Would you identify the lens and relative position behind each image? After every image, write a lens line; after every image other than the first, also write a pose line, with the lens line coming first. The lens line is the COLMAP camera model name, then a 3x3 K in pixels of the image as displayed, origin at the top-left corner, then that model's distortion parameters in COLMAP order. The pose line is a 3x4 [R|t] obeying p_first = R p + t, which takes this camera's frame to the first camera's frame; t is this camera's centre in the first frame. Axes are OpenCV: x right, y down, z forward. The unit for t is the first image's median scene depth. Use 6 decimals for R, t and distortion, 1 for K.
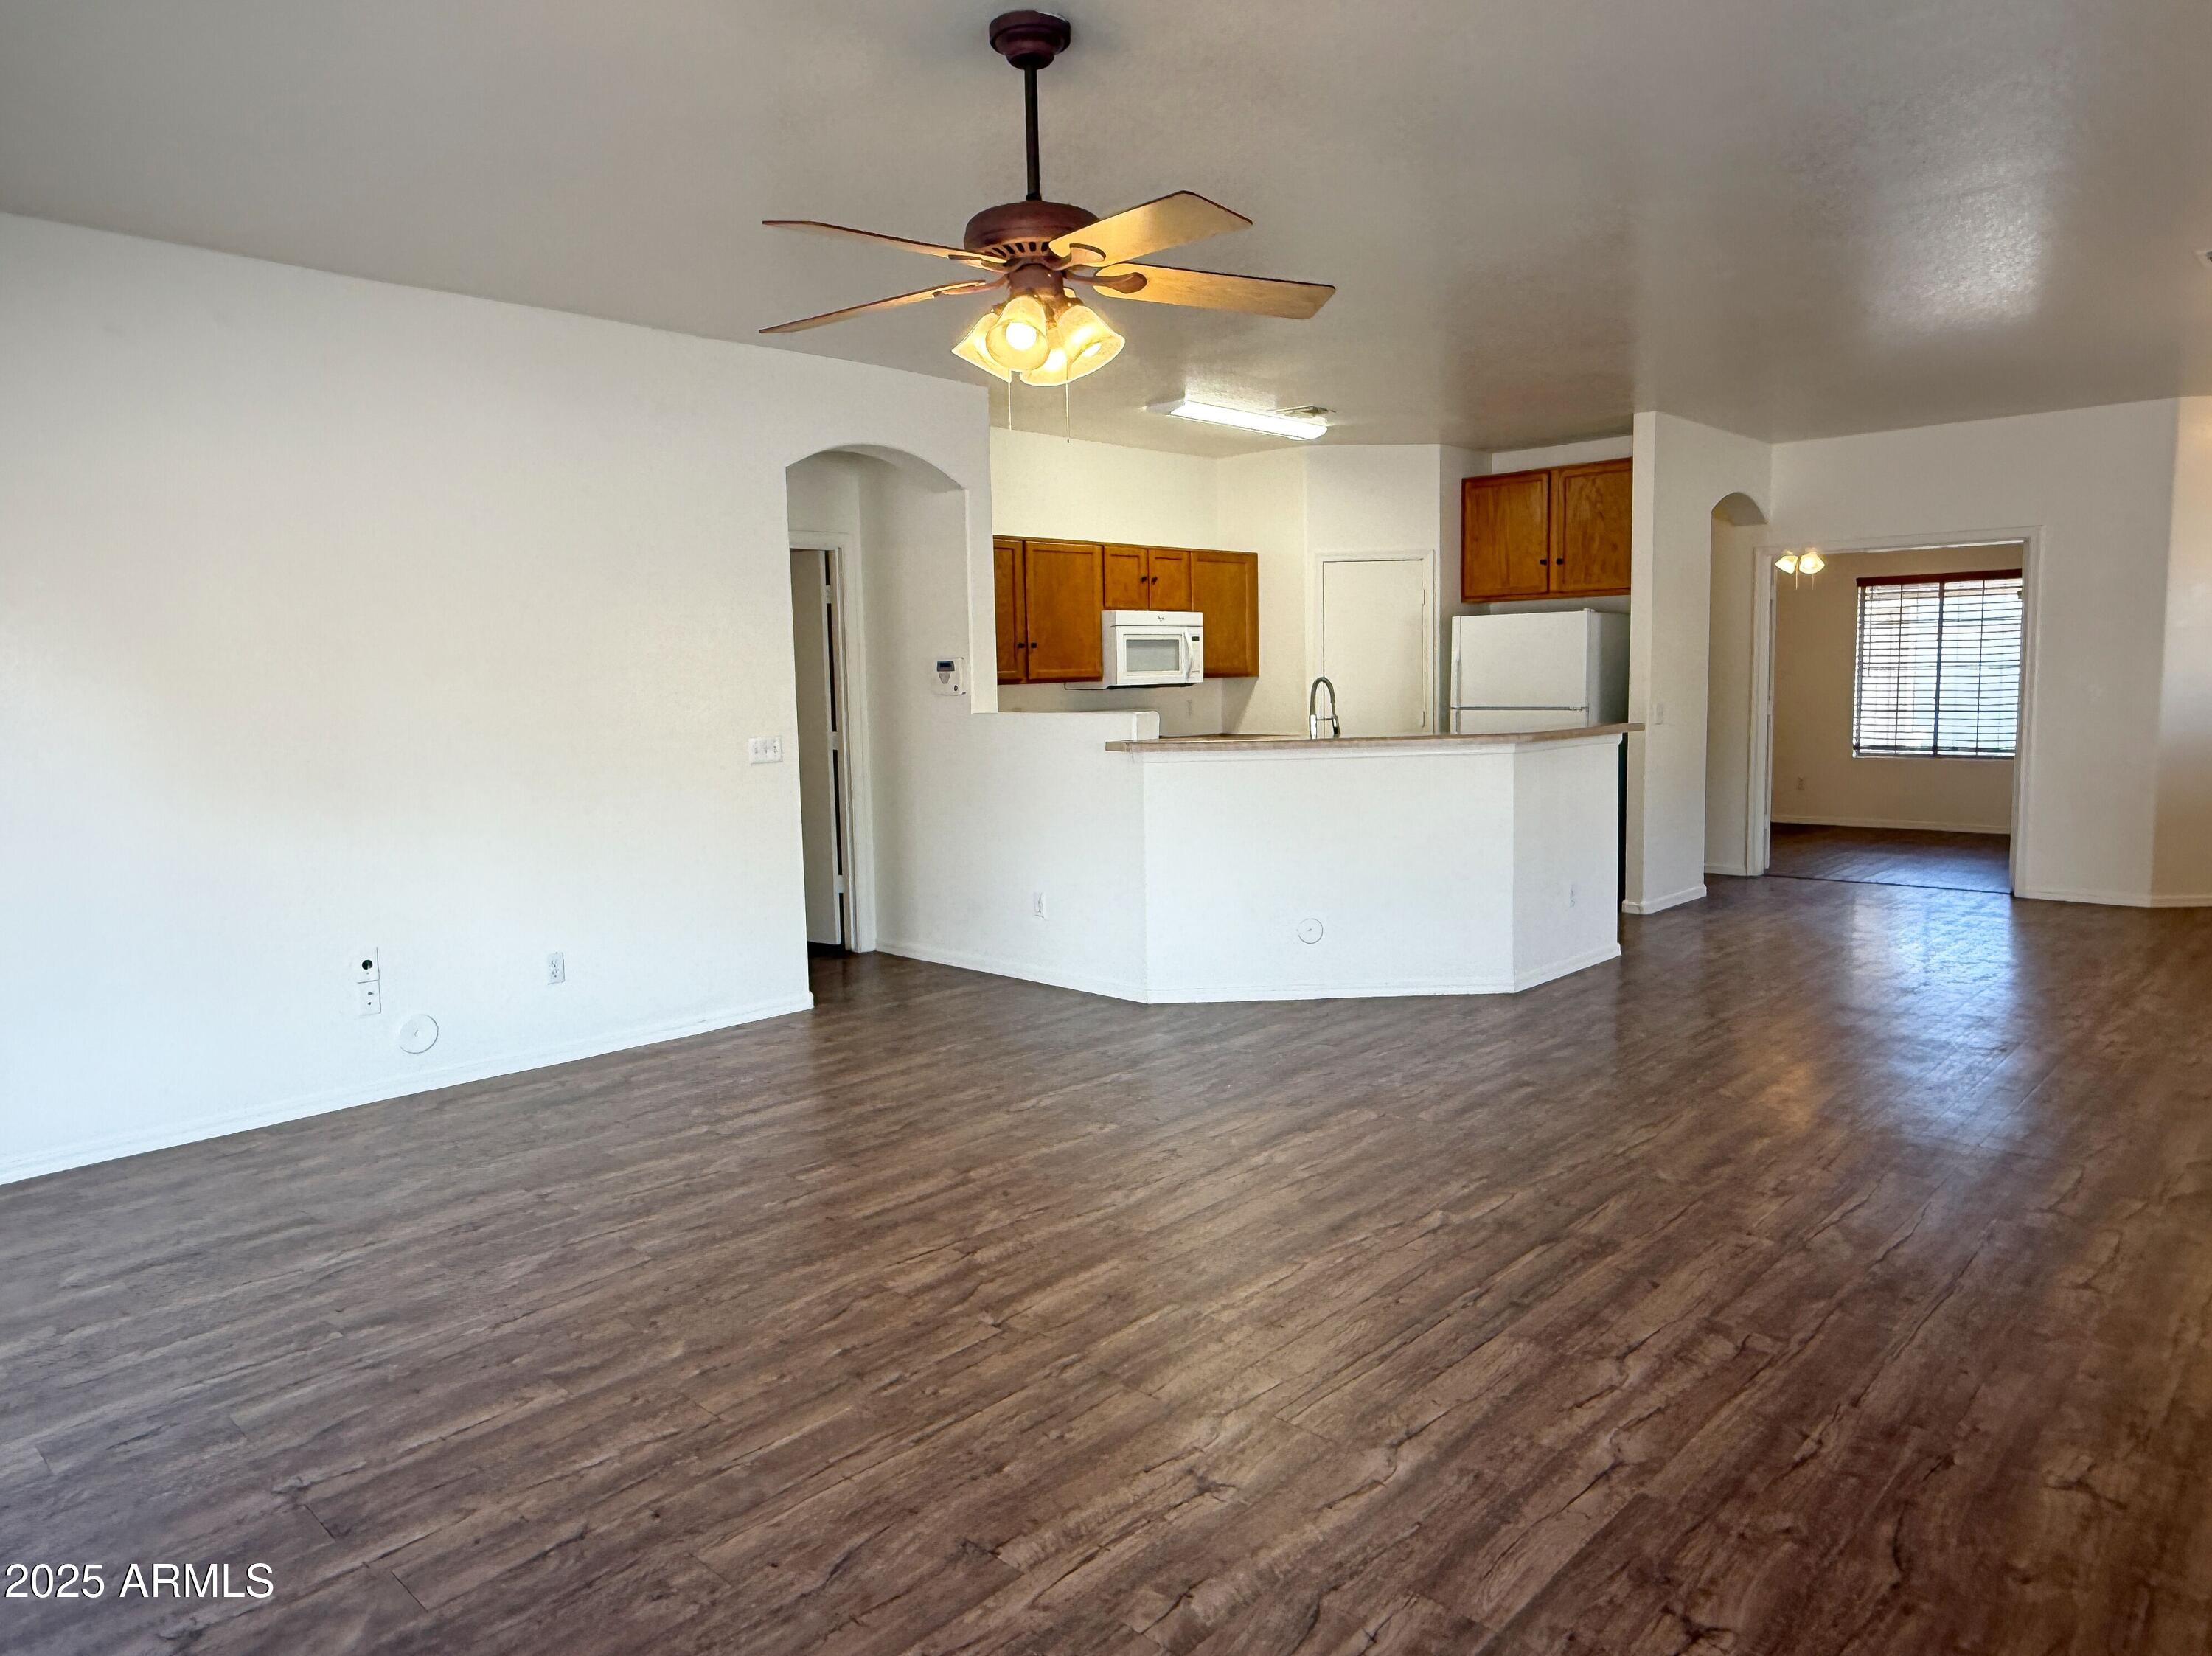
lens RADIAL K [[1416.3, 0, 1097.3], [0, 1416.3, 831.9], [0, 0, 1]] dist [-0.000233, -0.002207]
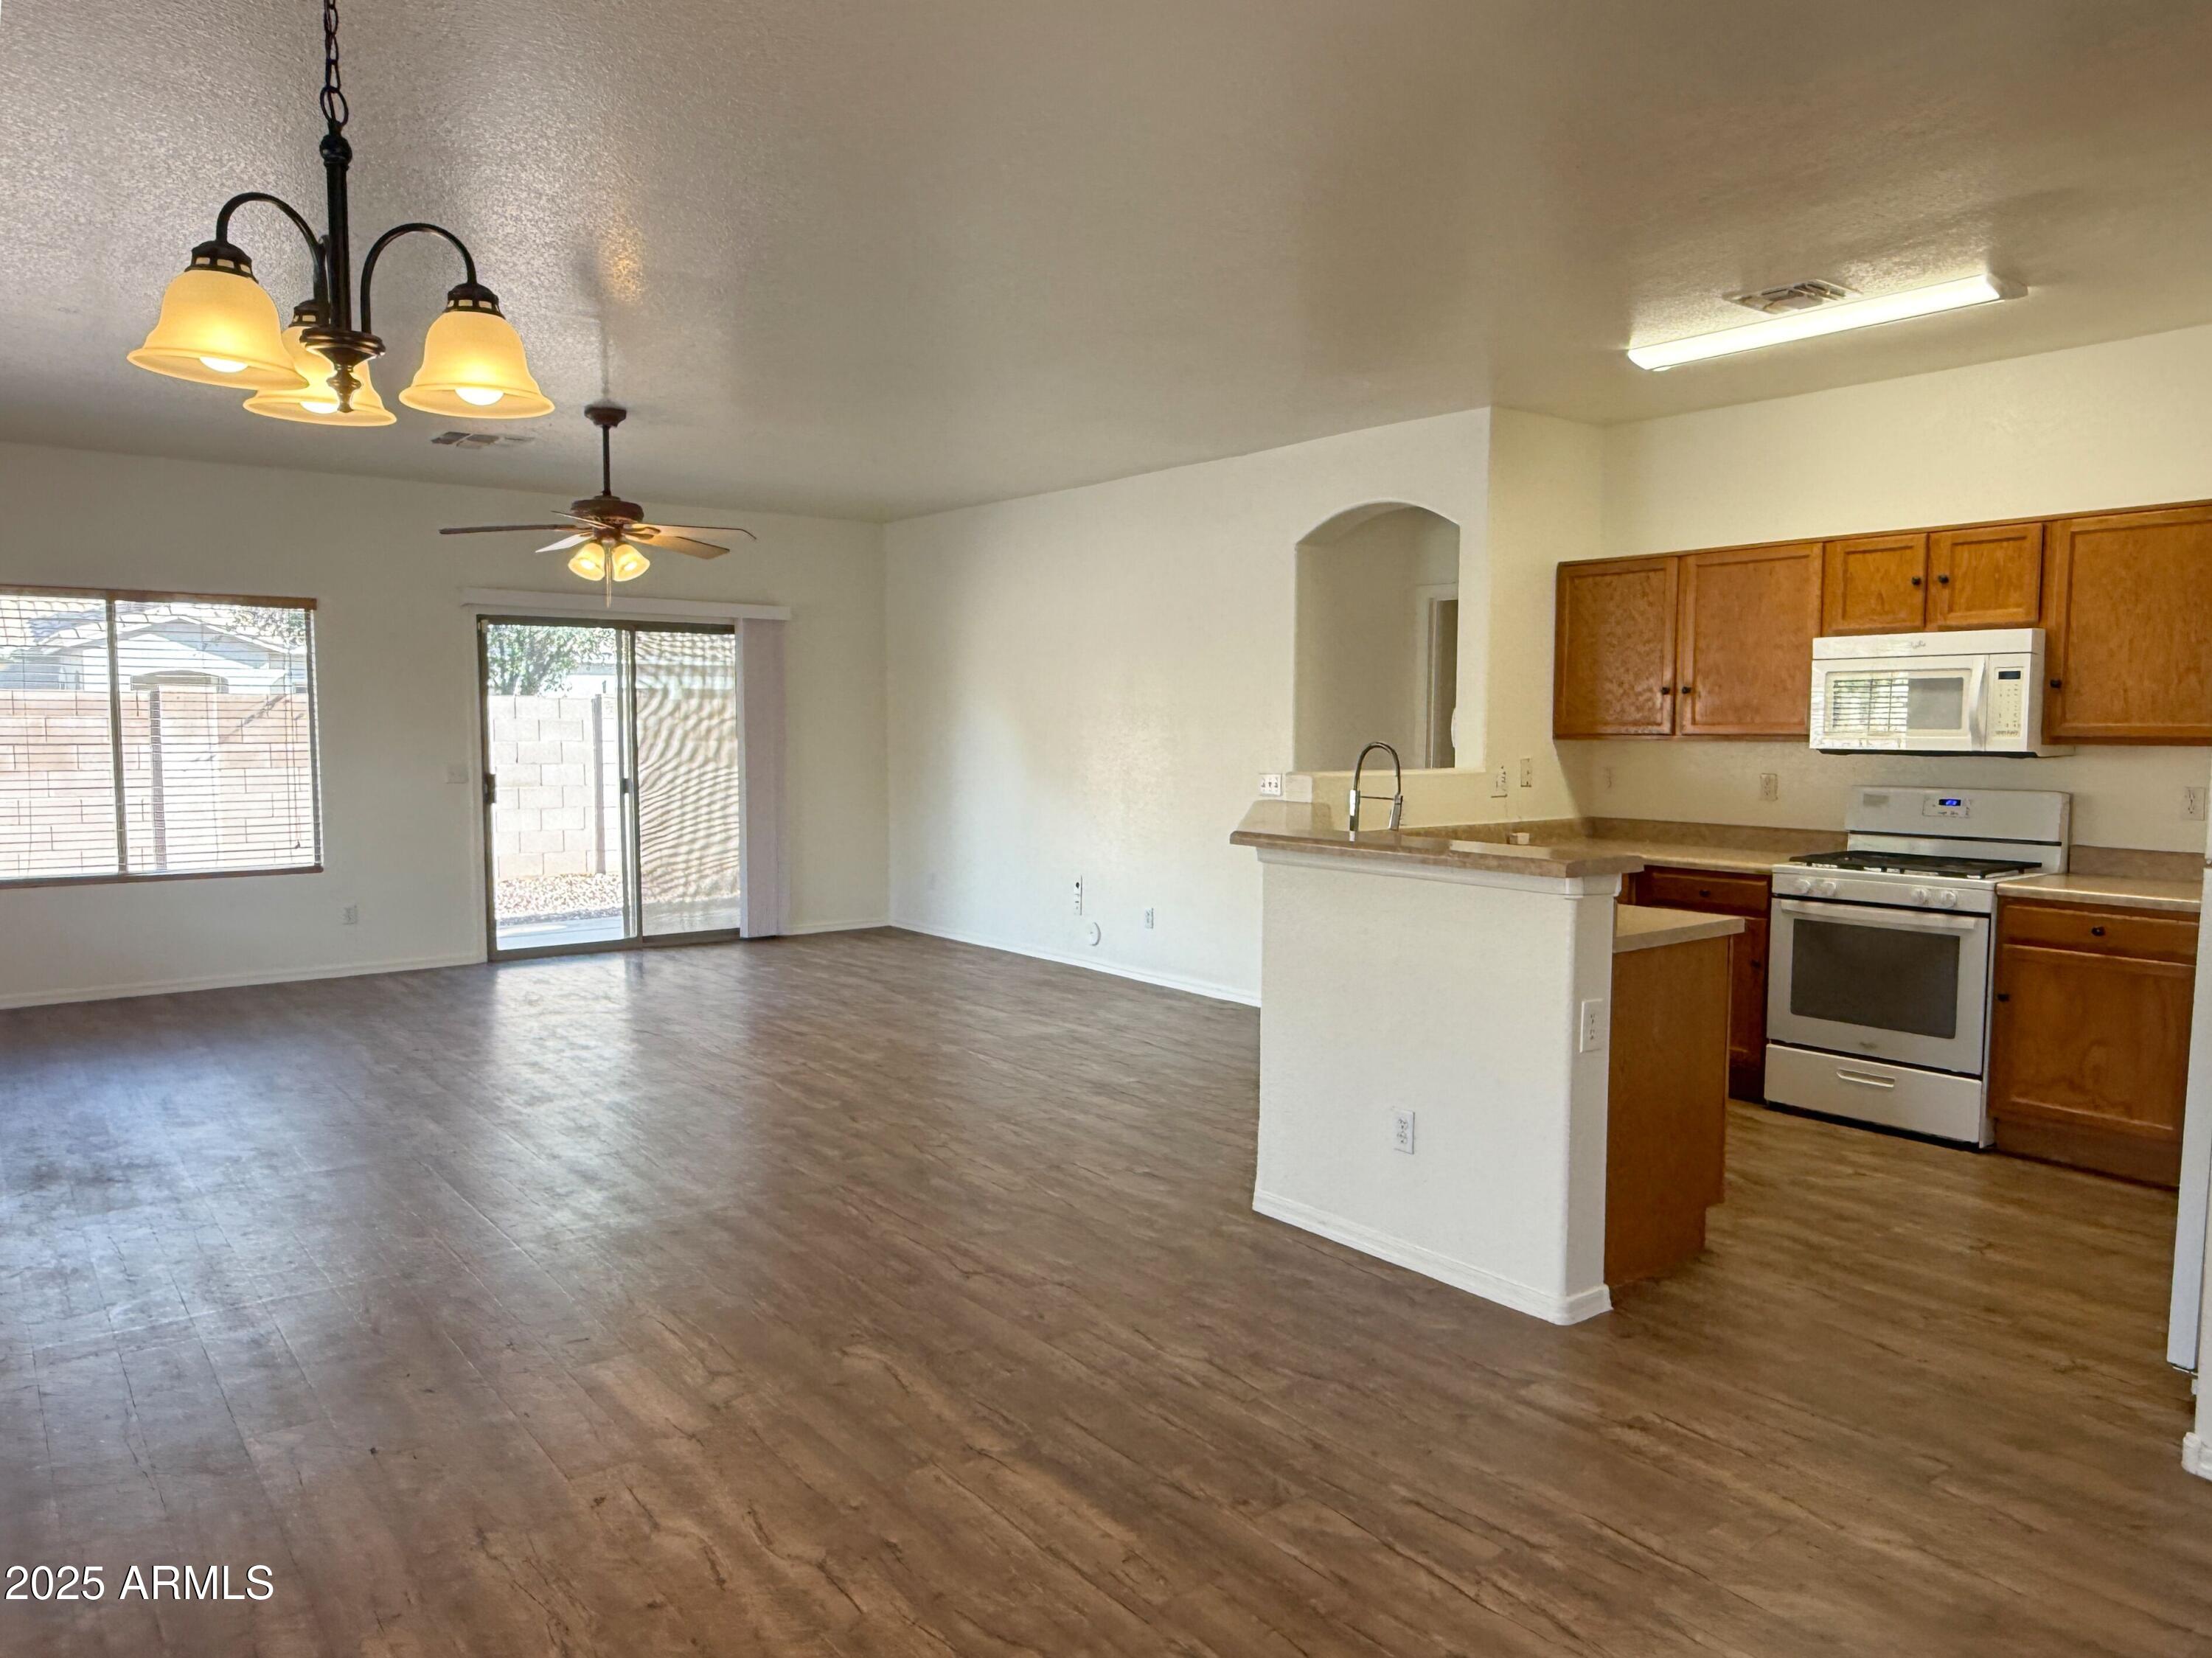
lens RADIAL K [[1502.8, 0, 1132.8], [0, 1502.8, 831.9], [0, 0, 1]] dist [-0.006256, 0.003003]
pose [[-0.133085, 0.094602, -0.986579, 1.646519], [-0.110206, 0.987848, 0.109590, -0.229554], [0.984958, 0.123312, -0.121042, 1.659792]]
